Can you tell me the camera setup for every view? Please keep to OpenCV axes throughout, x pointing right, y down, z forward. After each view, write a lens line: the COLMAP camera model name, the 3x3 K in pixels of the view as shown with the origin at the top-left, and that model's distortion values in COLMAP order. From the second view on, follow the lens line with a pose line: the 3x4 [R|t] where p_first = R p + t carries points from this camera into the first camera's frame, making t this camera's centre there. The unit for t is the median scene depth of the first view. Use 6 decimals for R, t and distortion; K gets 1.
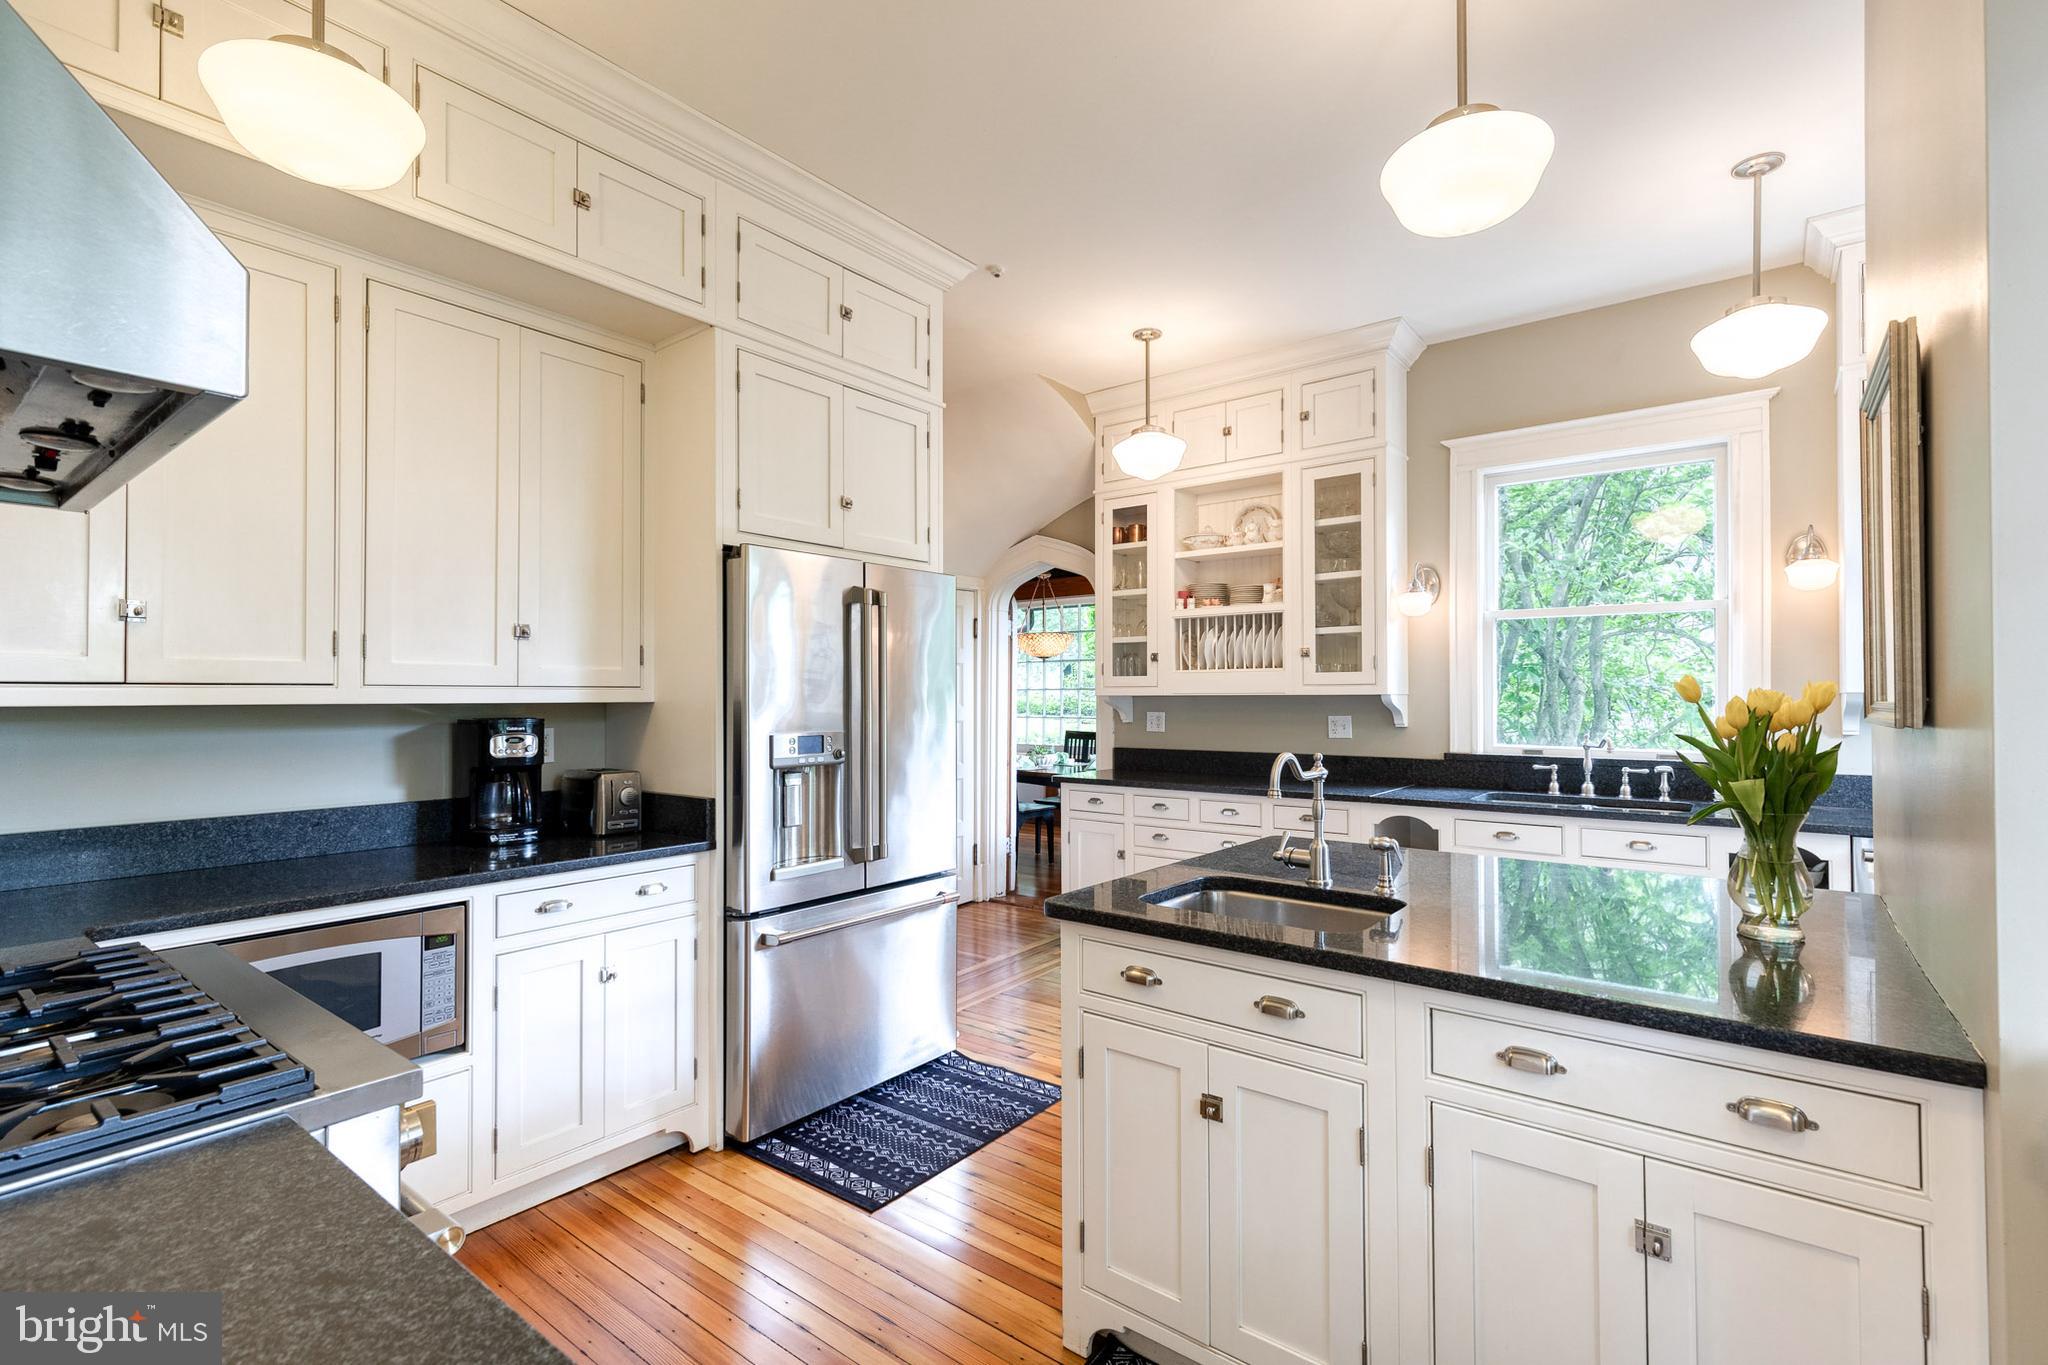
lens RADIAL K [[936.1, 0, 1010.5], [0, 936.1, 693.3], [0, 0, 1]] dist [0.016231, -0.003151]
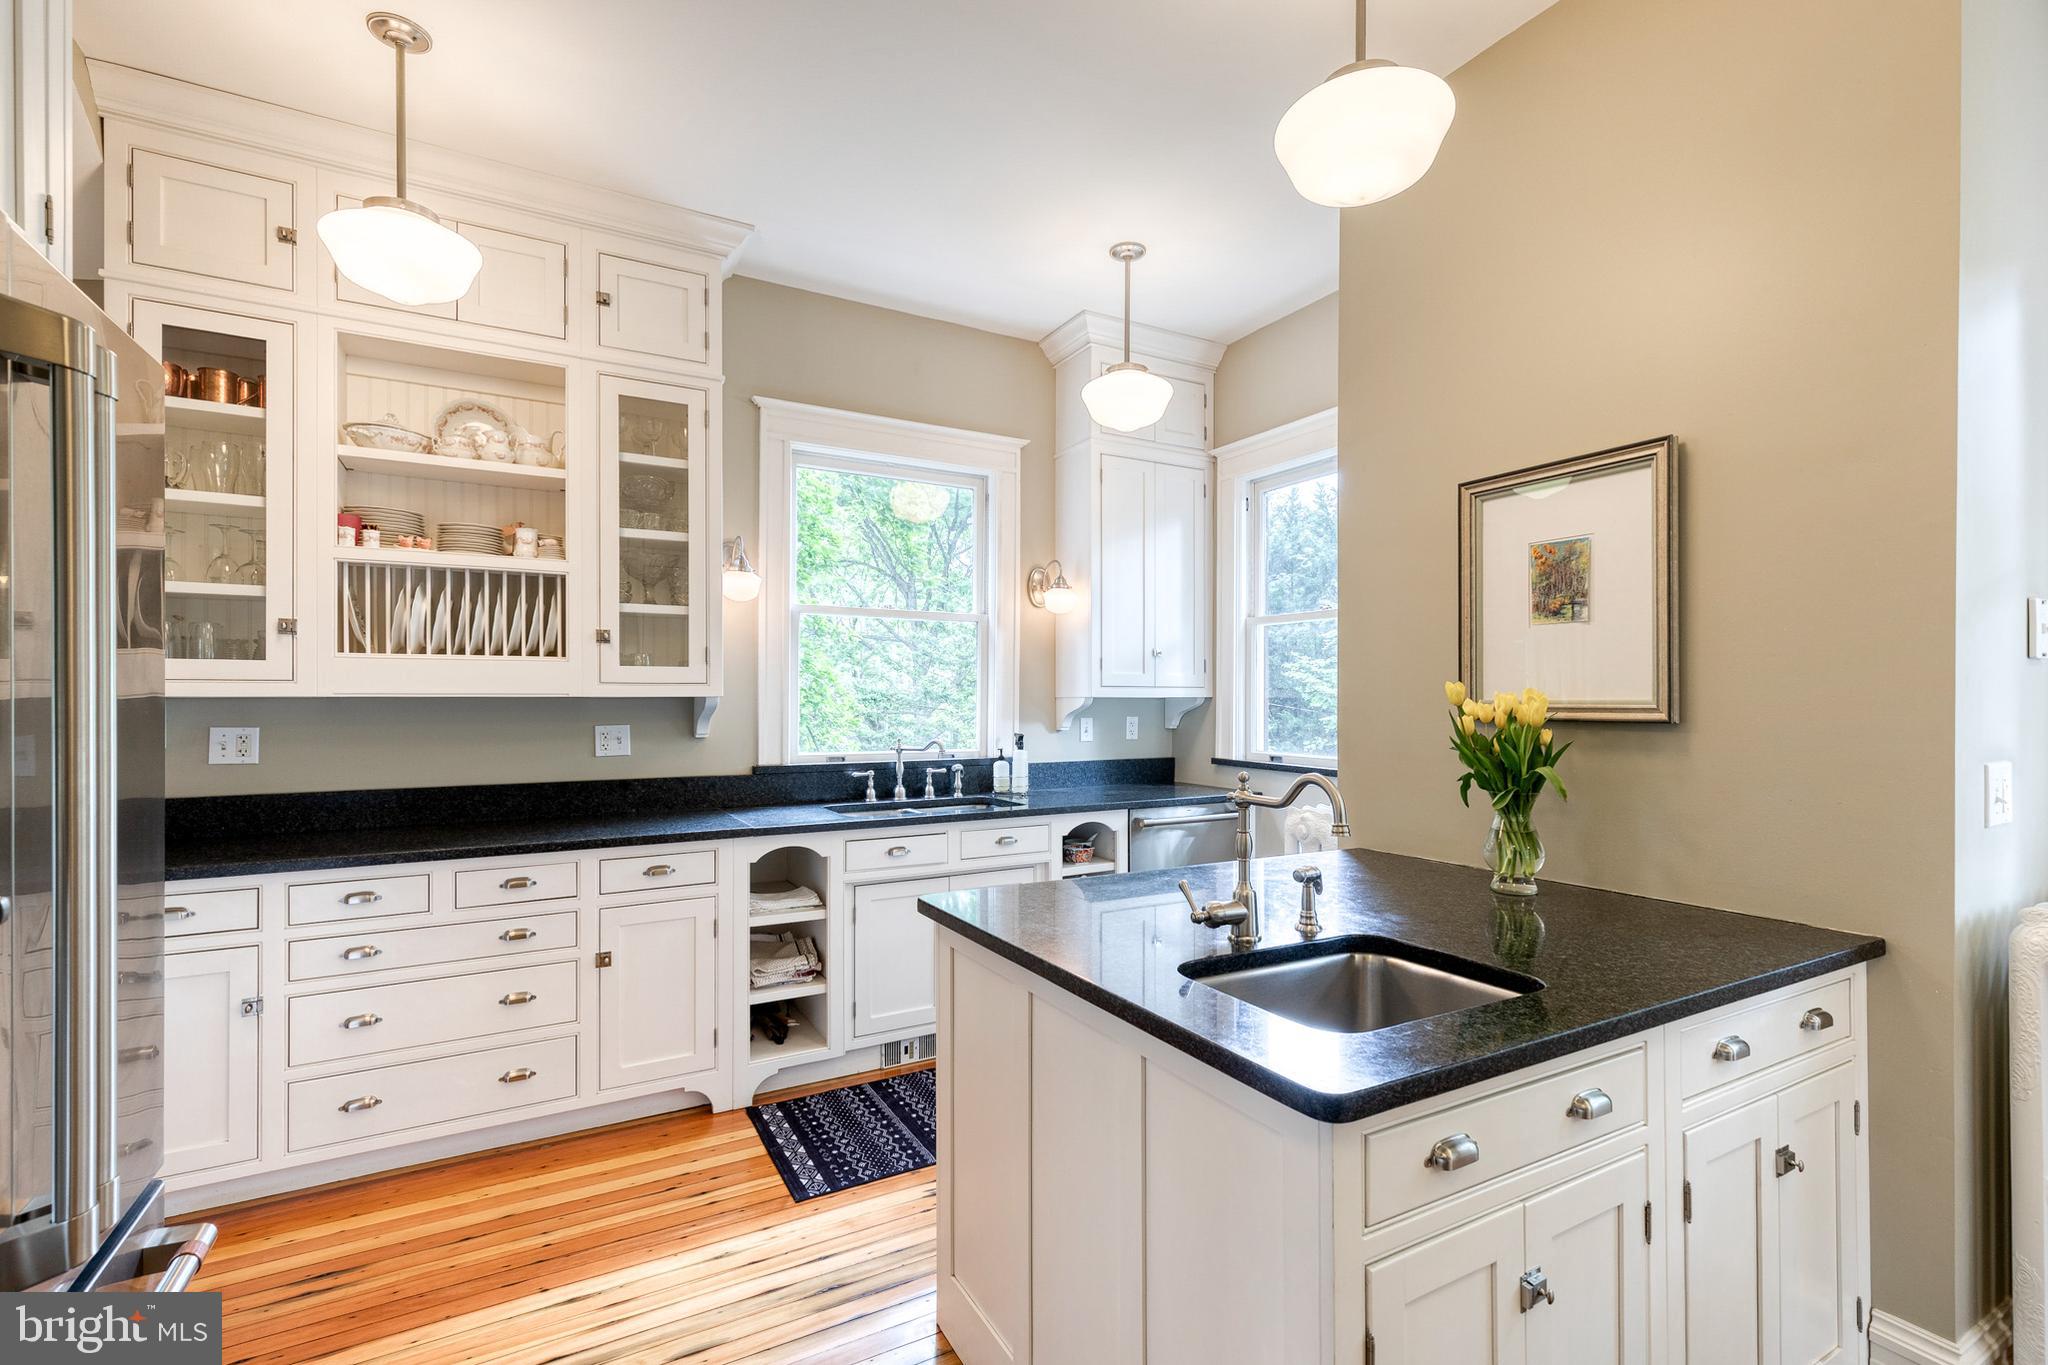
lens RADIAL K [[936.1, 0, 1081.9], [0, 936.1, 697.6], [0, 0, 1]] dist [0.016231, -0.003151]
pose [[0.361343, 0.003351, 0.932427, -0.215187], [-0.003937, 0.999990, -0.002068, 0.002362], [-0.932425, -0.002923, 0.361353, 0.416534]]
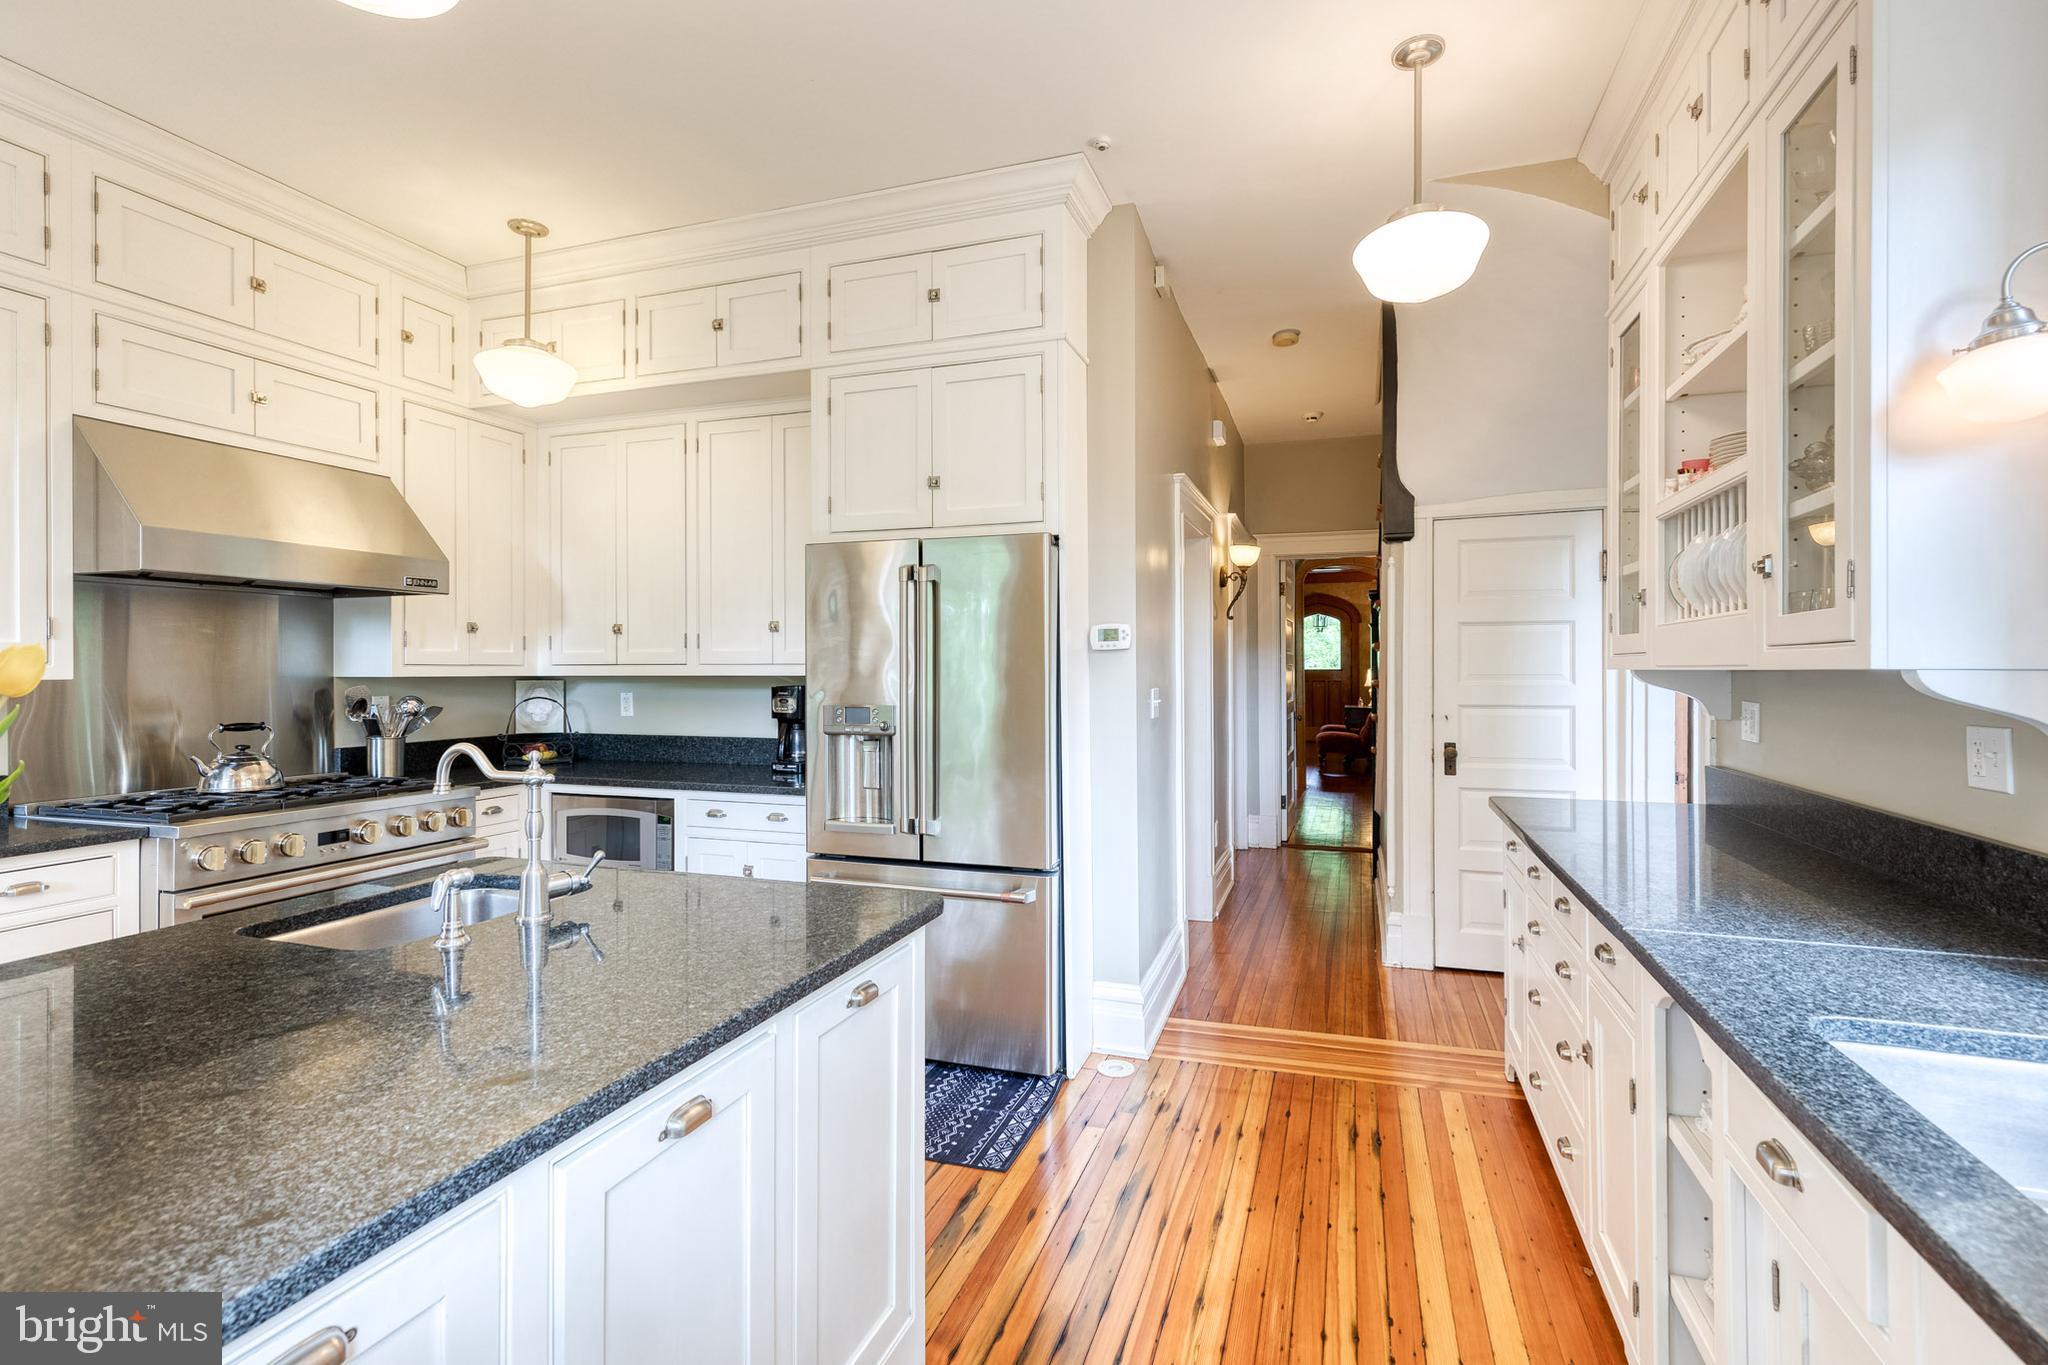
lens RADIAL K [[936.1, 0, 1035.0], [0, 936.1, 670.0], [0, 0, 1]] dist [0.016231, -0.003151]
pose [[0.324667, 0.002302, -0.945826, 0.608697], [0.006291, 0.999970, 0.004593, -0.001400], [0.945807, -0.007441, 0.324643, 0.567729]]
